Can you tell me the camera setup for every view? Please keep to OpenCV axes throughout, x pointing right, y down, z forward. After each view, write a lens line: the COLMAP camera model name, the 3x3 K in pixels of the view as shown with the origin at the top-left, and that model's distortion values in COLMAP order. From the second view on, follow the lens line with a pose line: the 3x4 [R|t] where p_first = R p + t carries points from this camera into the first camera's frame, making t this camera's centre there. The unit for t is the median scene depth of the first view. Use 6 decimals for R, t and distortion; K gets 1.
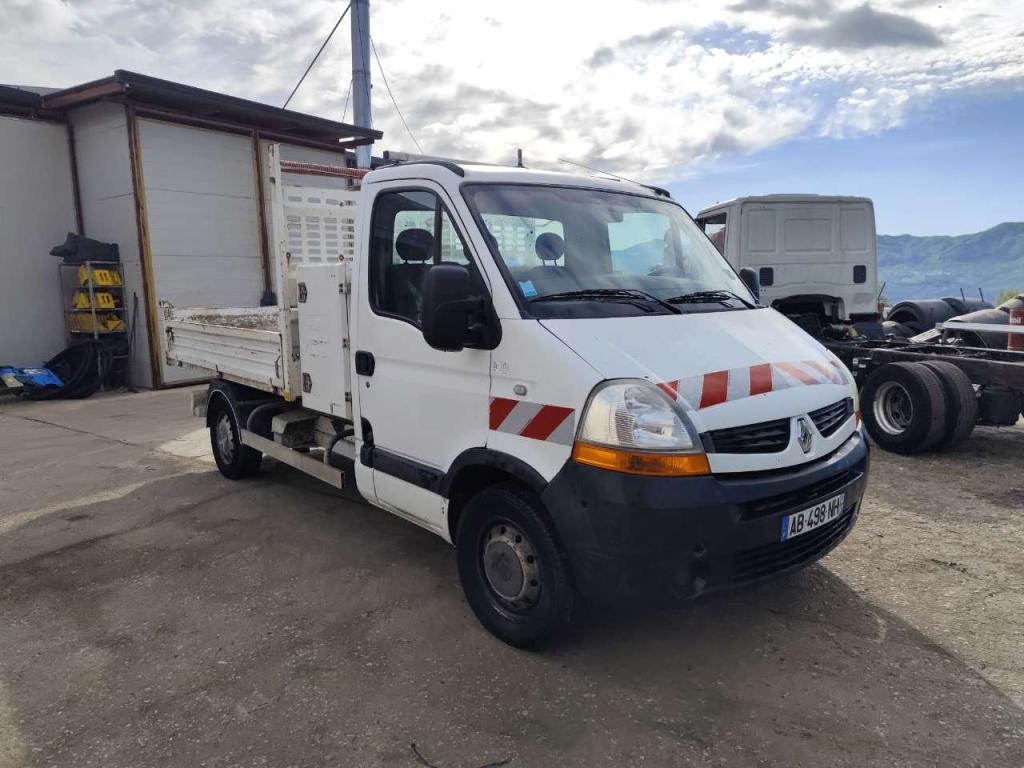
lens RADIAL K [[692.5, 0, 509.5], [0, 692.5, 357.3], [0, 0, 1]] dist [0.036405, -0.033126]
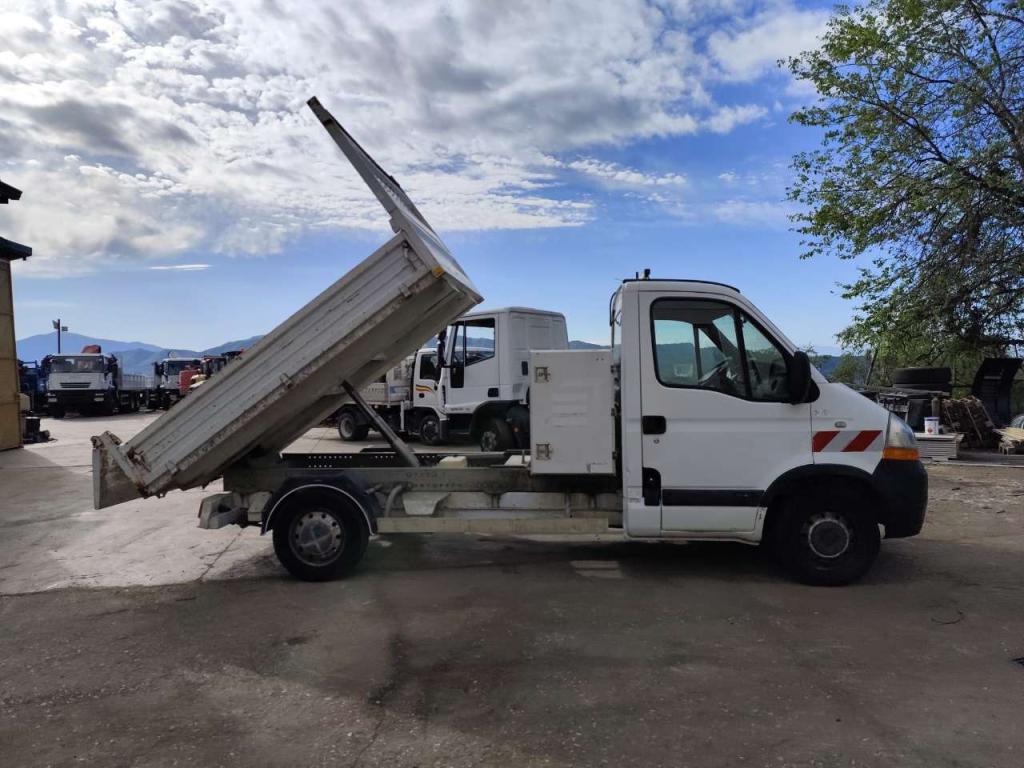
lens RADIAL K [[692.5, 0, 490.3], [0, 692.5, 360.2], [0, 0, 1]] dist [0.036405, -0.033126]
pose [[0.729228, 0.012745, 0.684152, -1.422807], [0.080702, 0.991247, -0.104485, -0.000377], [-0.679495, 0.131406, 0.721817, 0.256250]]
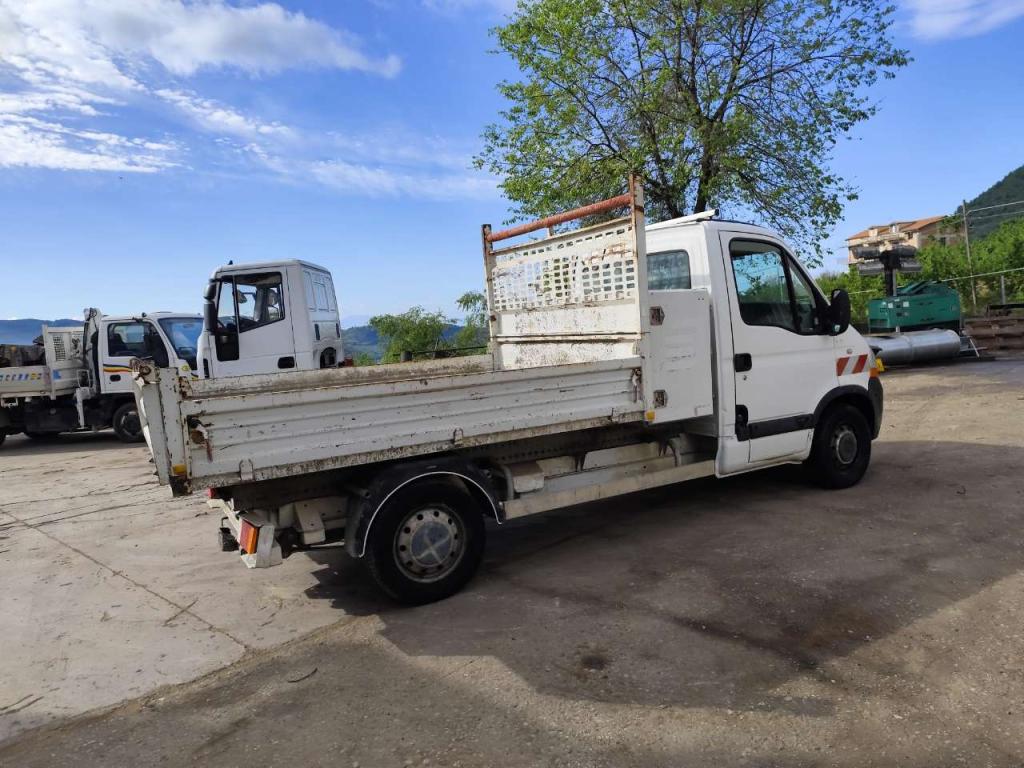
lens RADIAL K [[711.5, 0, 514.7], [0, 711.5, 373.6], [0, 0, 1]] dist [0.048929, -0.046258]
pose [[0.166908, -0.061486, 0.984054, -1.749278], [0.163288, 0.985995, 0.033912, -0.094309], [-0.972357, 0.155024, 0.174610, 1.264097]]
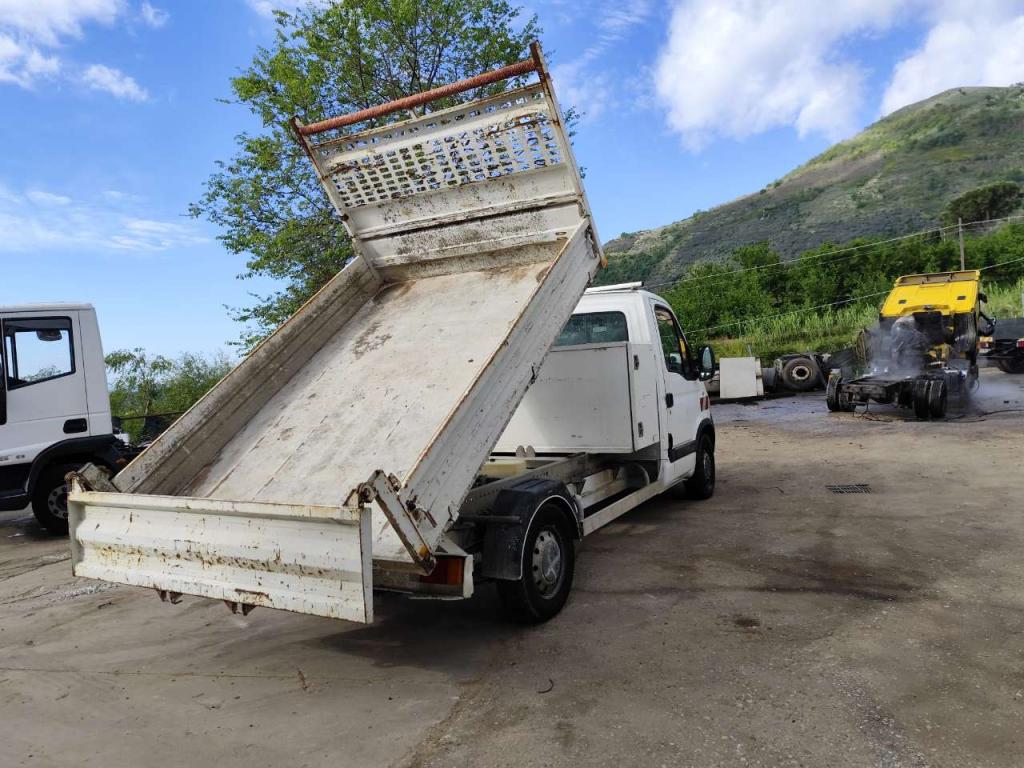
lens RADIAL K [[711.5, 0, 528.6], [0, 711.5, 369.6], [0, 0, 1]] dist [0.048929, -0.046258]
pose [[-0.362515, 0.035406, 0.931305, -1.834041], [0.167292, 0.985520, 0.027652, -0.184330], [-0.916840, 0.165824, -0.363189, 2.067648]]
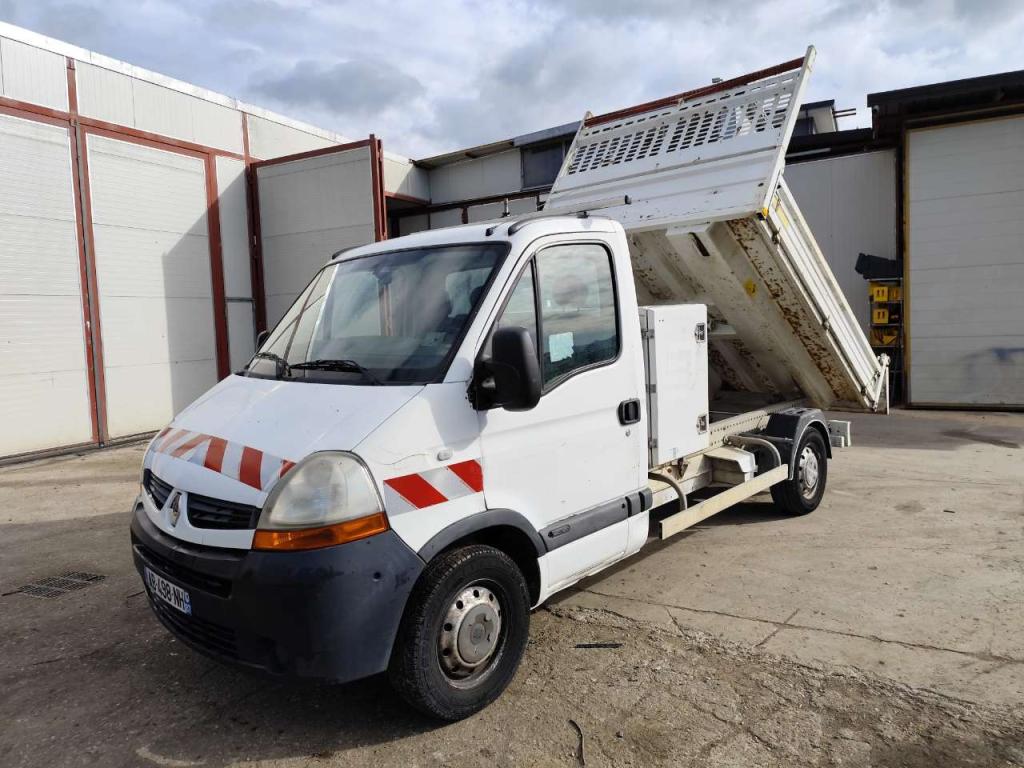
lens RADIAL K [[692.5, 0, 524.1], [0, 692.5, 347.6], [0, 0, 1]] dist [0.036405, -0.033126]
pose [[0.127314, 0.061872, -0.989931, 1.222512], [-0.067196, 0.996298, 0.053628, -0.176262], [0.989584, 0.059692, 0.131000, 1.113980]]
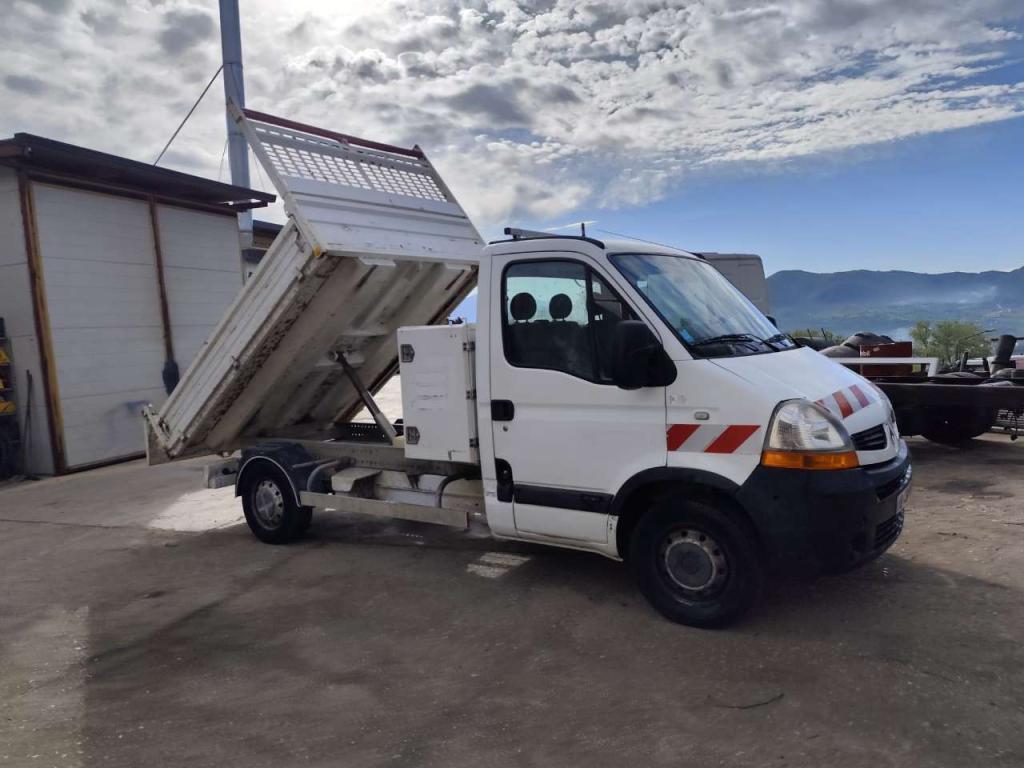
lens RADIAL K [[711.5, 0, 497.9], [0, 711.5, 362.4], [0, 0, 1]] dist [0.048929, -0.046258]
pose [[0.972438, -0.050739, 0.227572, -0.506416], [0.068083, 0.995290, -0.069017, 0.011534], [-0.222998, 0.082609, 0.971312, -0.151320]]
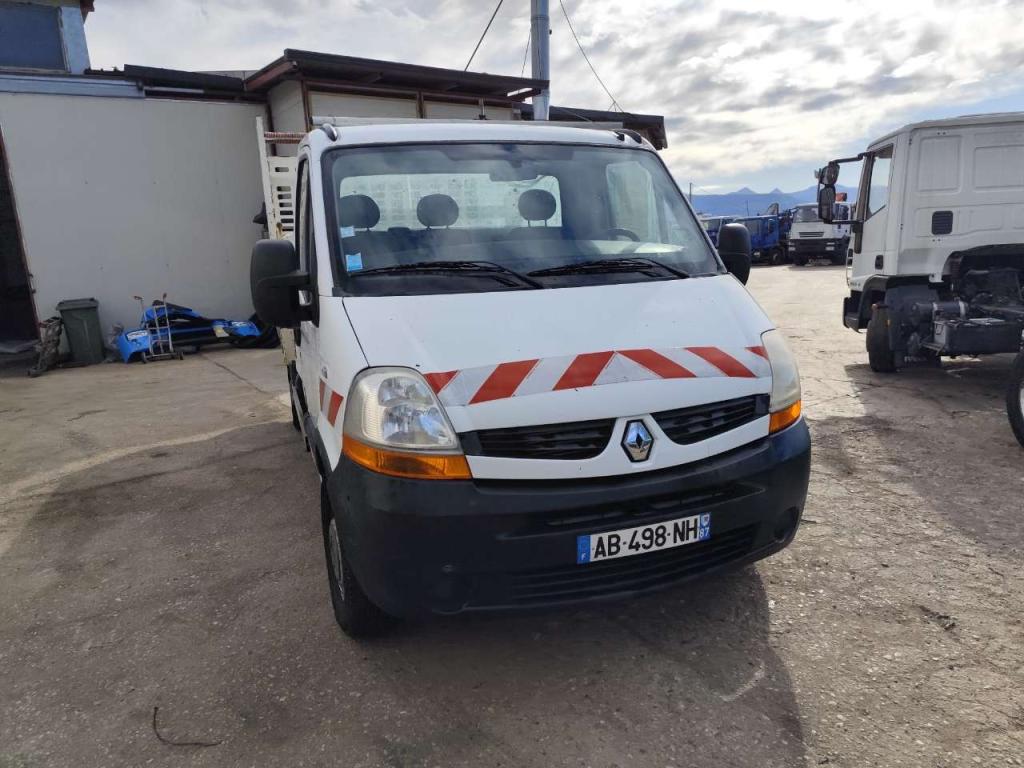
lens RADIAL K [[692.5, 0, 504.2], [0, 692.5, 376.0], [0, 0, 1]] dist [0.036405, -0.033126]
pose [[0.938097, 0.043489, -0.343632, 0.452777], [-0.010628, 0.995233, 0.096940, -0.033621], [0.346210, -0.087287, 0.934088, 0.155798]]
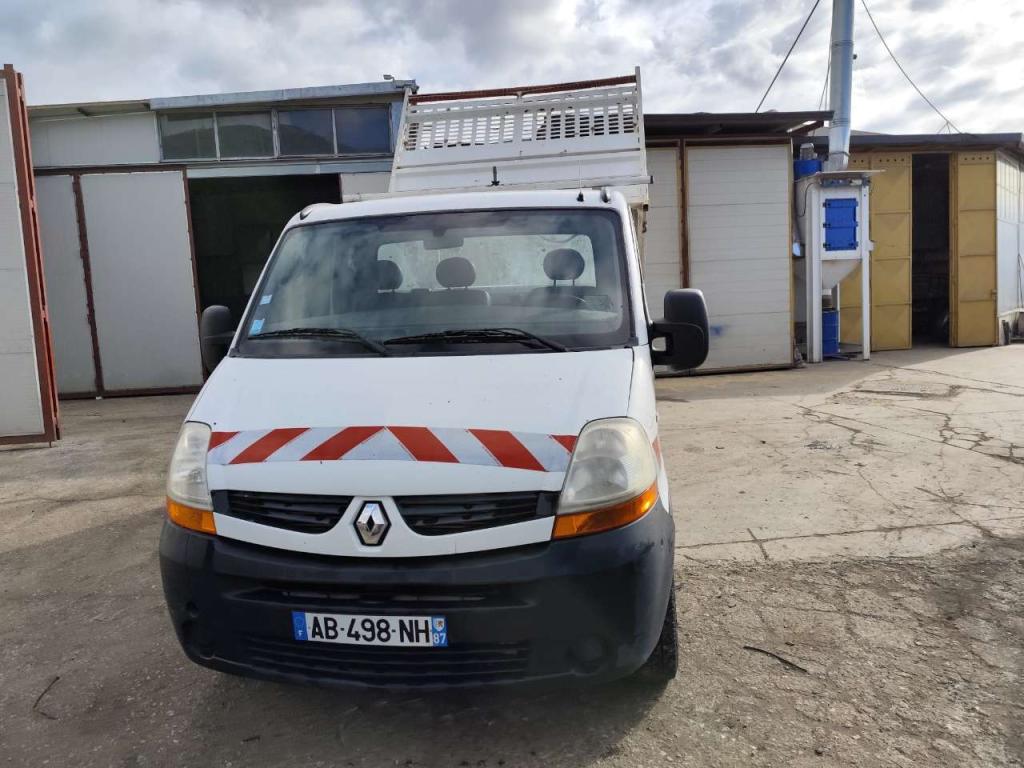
lens RADIAL K [[692.5, 0, 510.3], [0, 692.5, 347.3], [0, 0, 1]] dist [0.036405, -0.033126]
pose [[0.664831, 0.046824, -0.745525, 0.904146], [-0.050412, 0.998571, 0.017761, -0.088262], [0.745291, 0.025775, 0.666241, 0.483131]]
